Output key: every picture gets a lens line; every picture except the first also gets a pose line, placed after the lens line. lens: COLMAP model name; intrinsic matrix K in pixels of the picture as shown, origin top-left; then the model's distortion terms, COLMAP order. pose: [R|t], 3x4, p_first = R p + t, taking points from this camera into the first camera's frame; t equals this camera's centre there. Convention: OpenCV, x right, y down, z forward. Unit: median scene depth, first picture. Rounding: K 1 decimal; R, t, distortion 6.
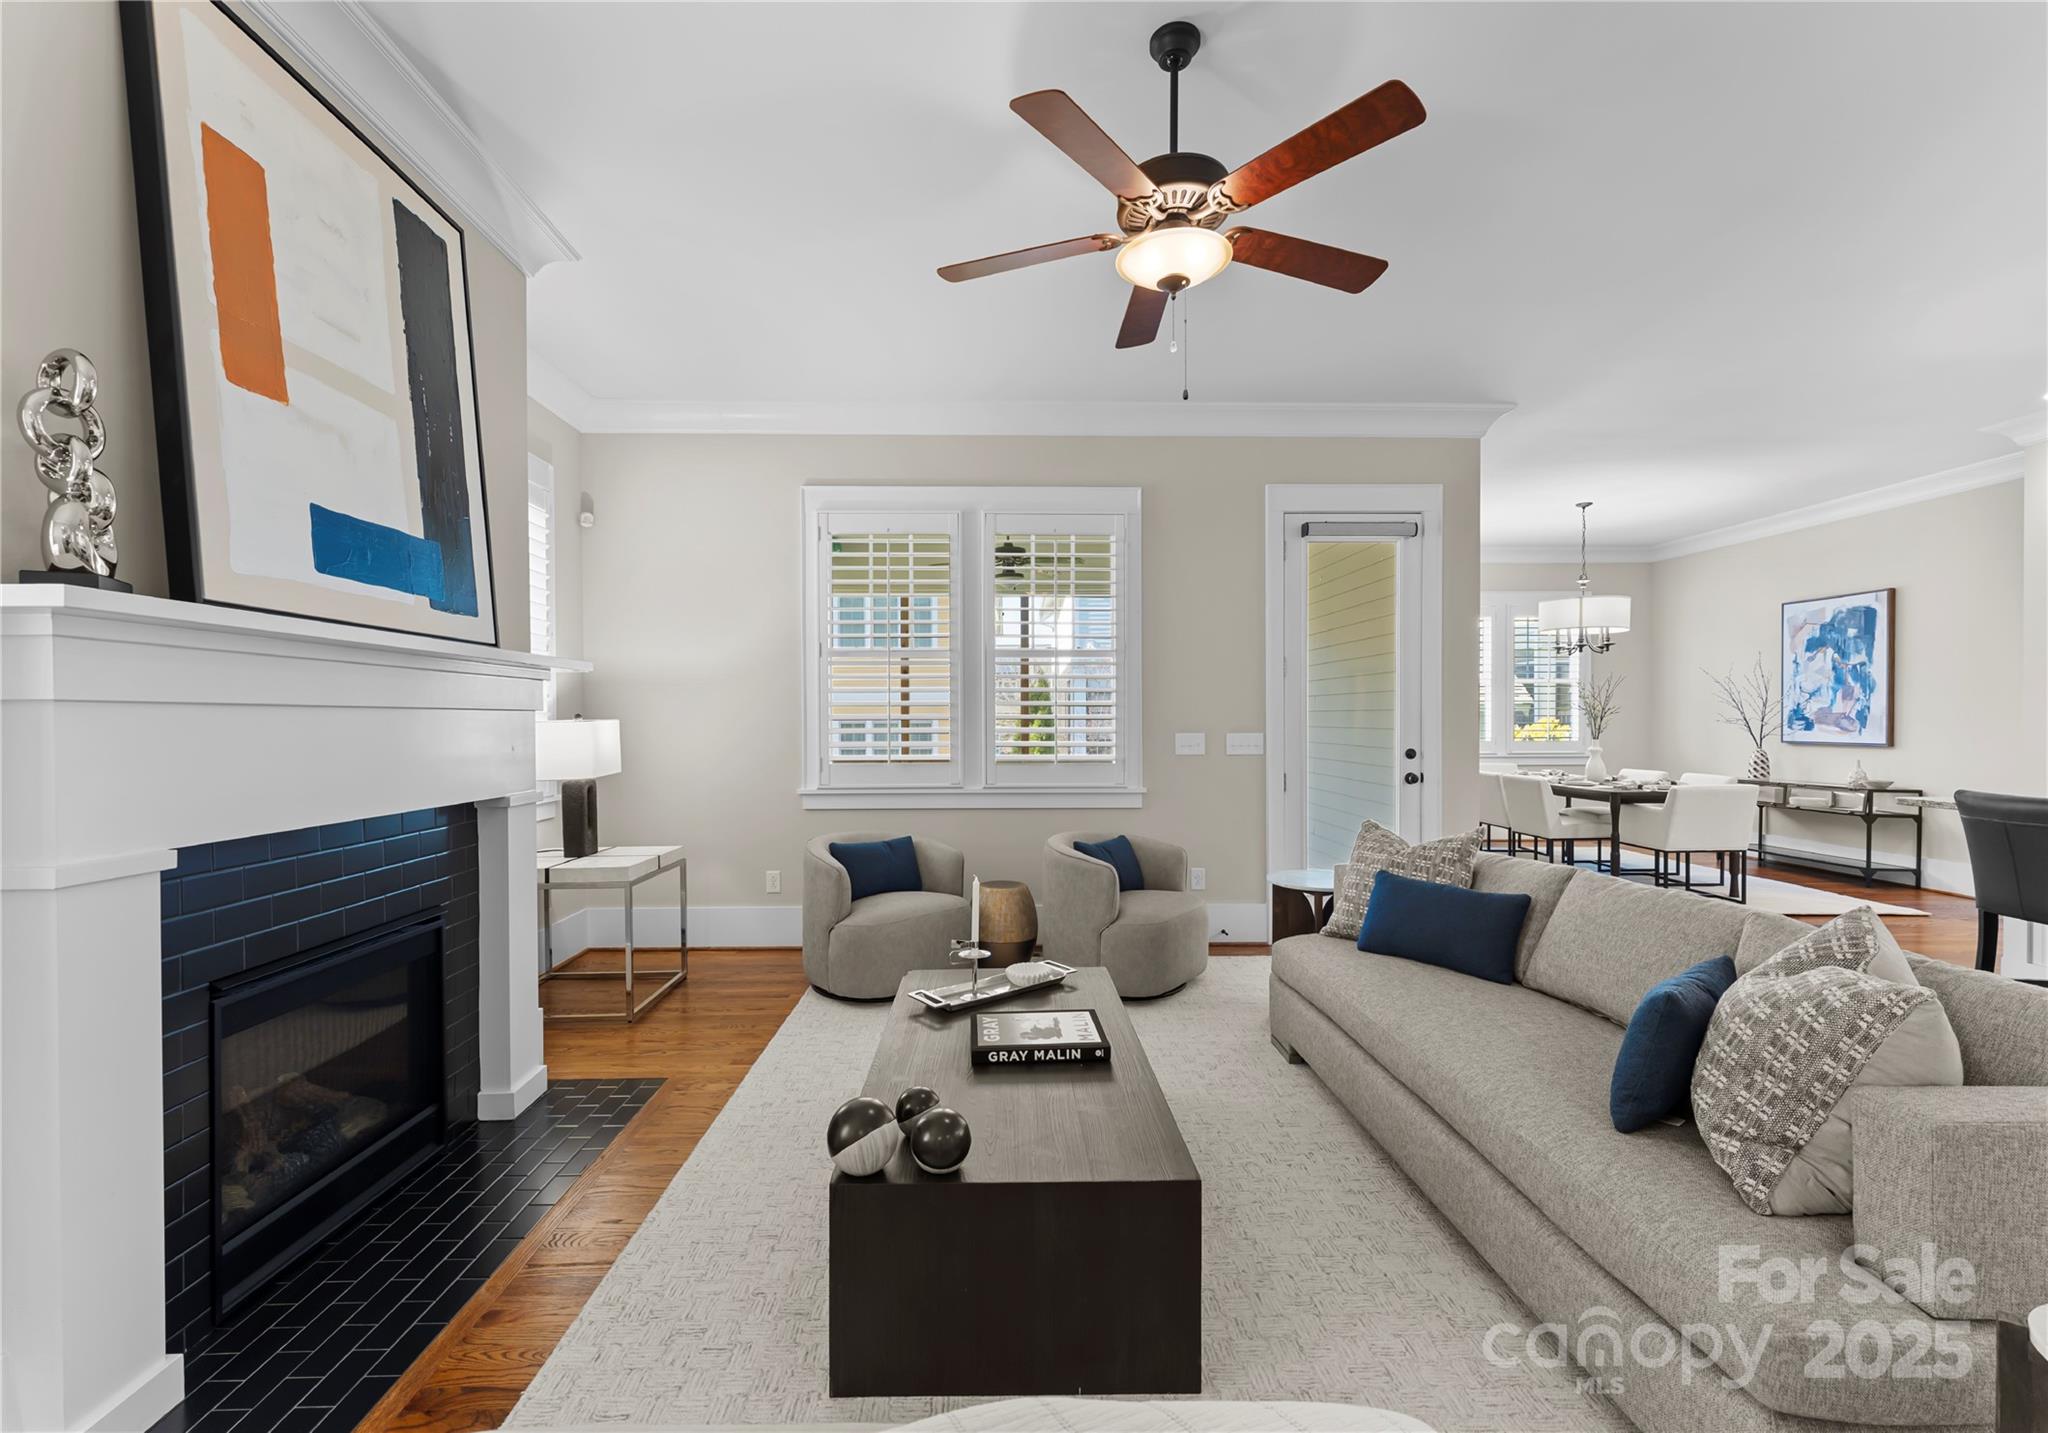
lens RADIAL K [[881.9, 0, 1017.1], [0, 881.9, 728.9], [0, 0, 1]] dist [0.002355, 0.000685]
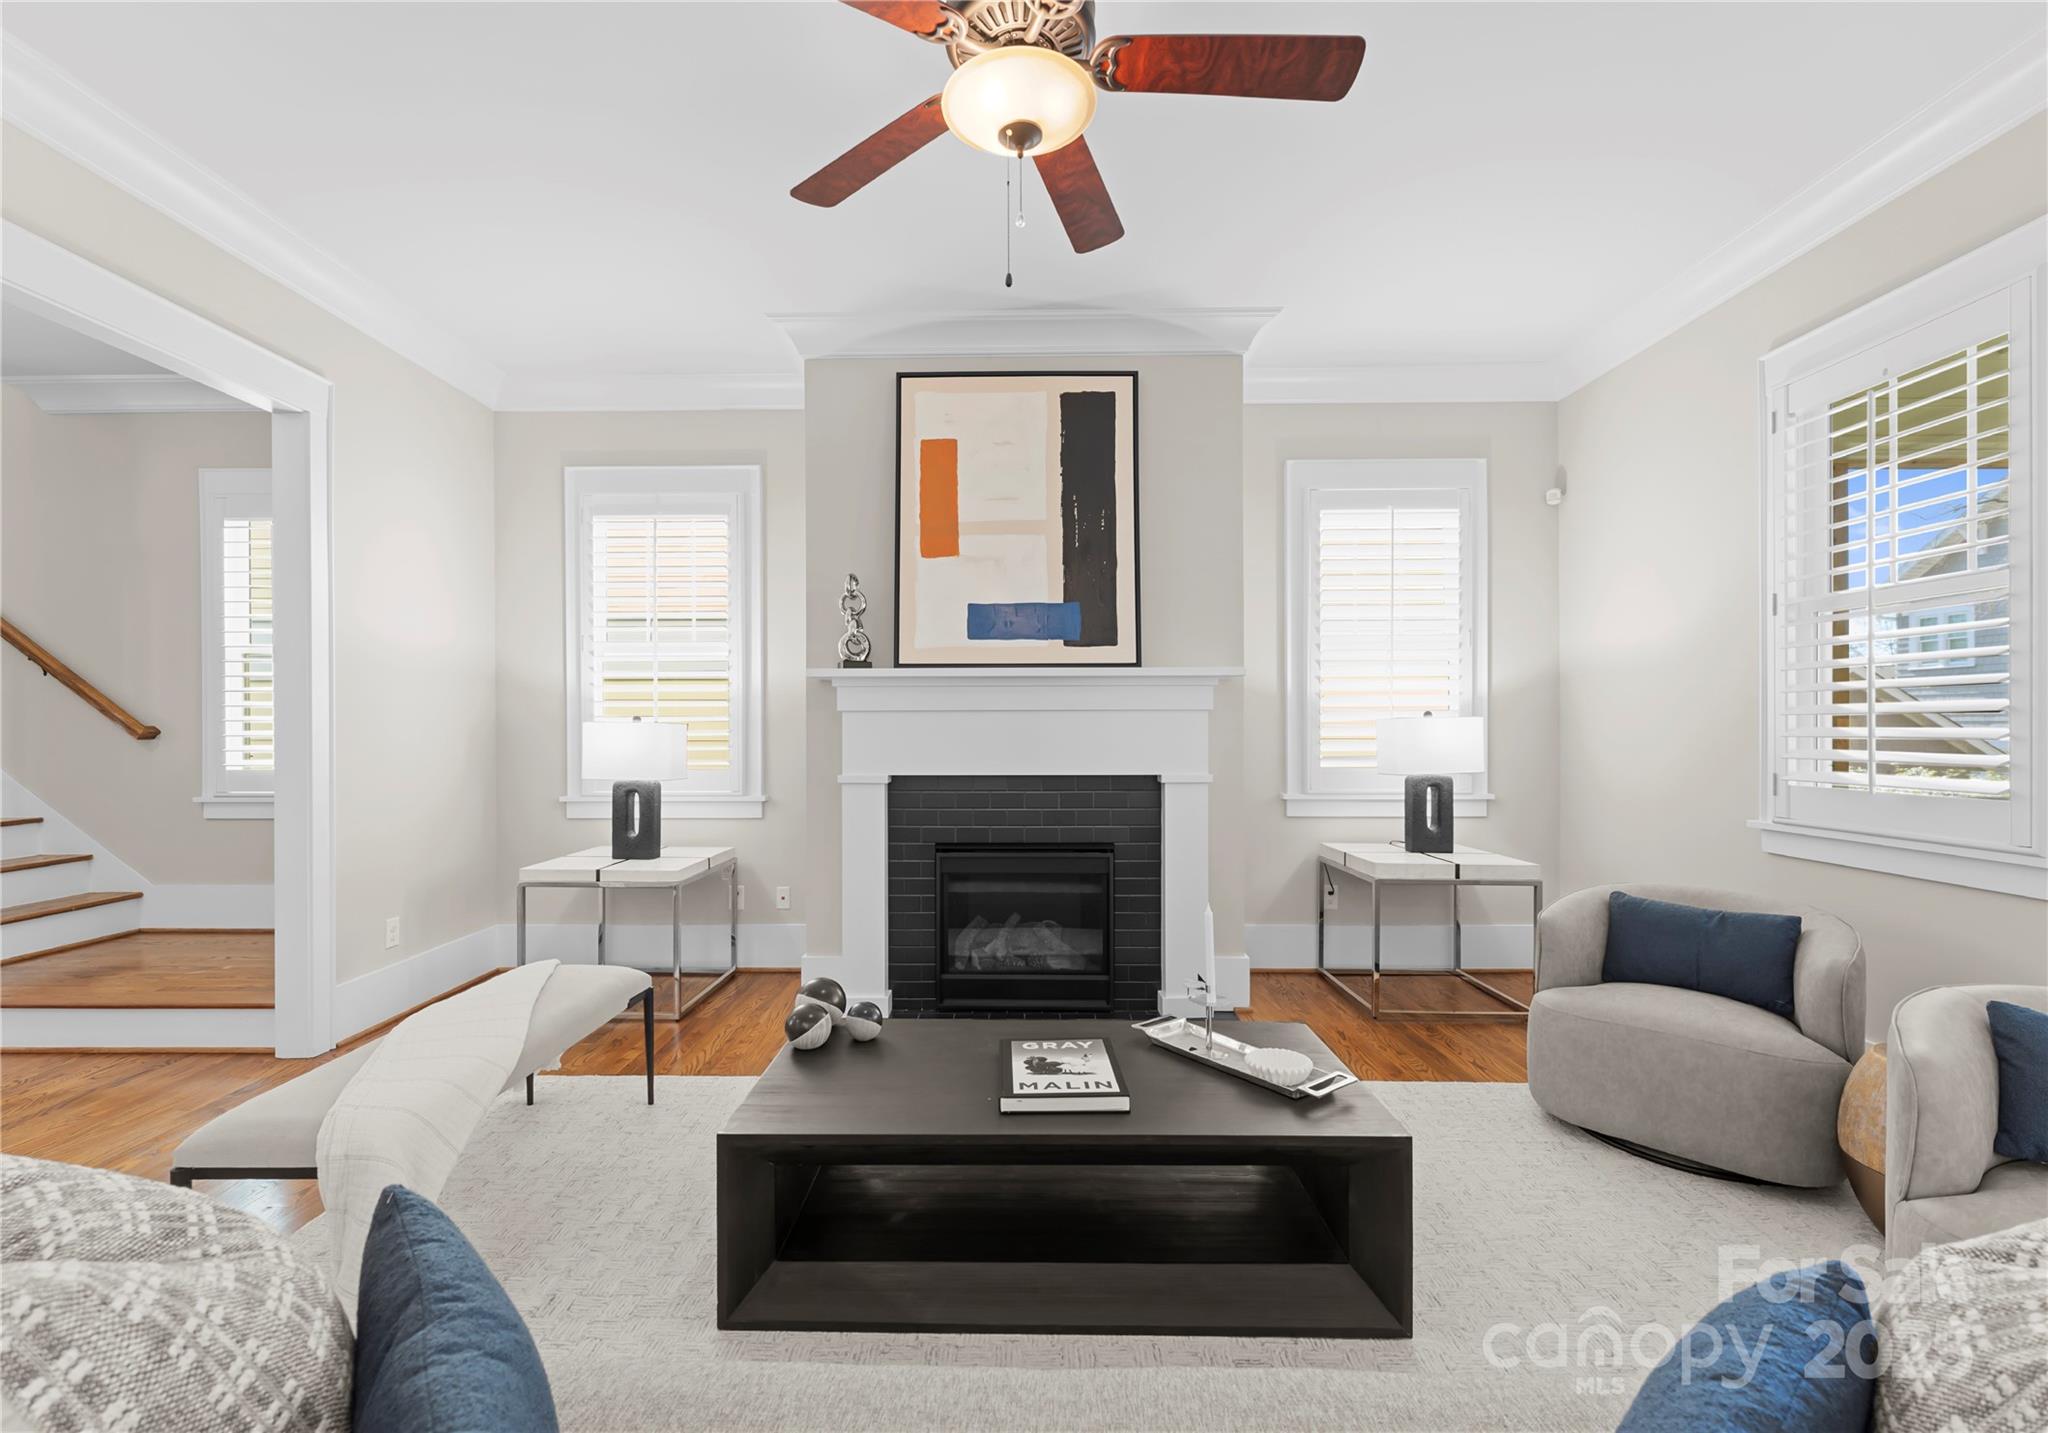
lens RADIAL K [[881.9, 0, 1017.1], [0, 881.9, 728.9], [0, 0, 1]] dist [0.002355, 0.000685]
pose [[-0.047690, 0.006895, -0.998838, 0.822796], [-0.006686, 0.999952, 0.007222, -0.001336], [0.998840, 0.007023, -0.047641, 0.910661]]
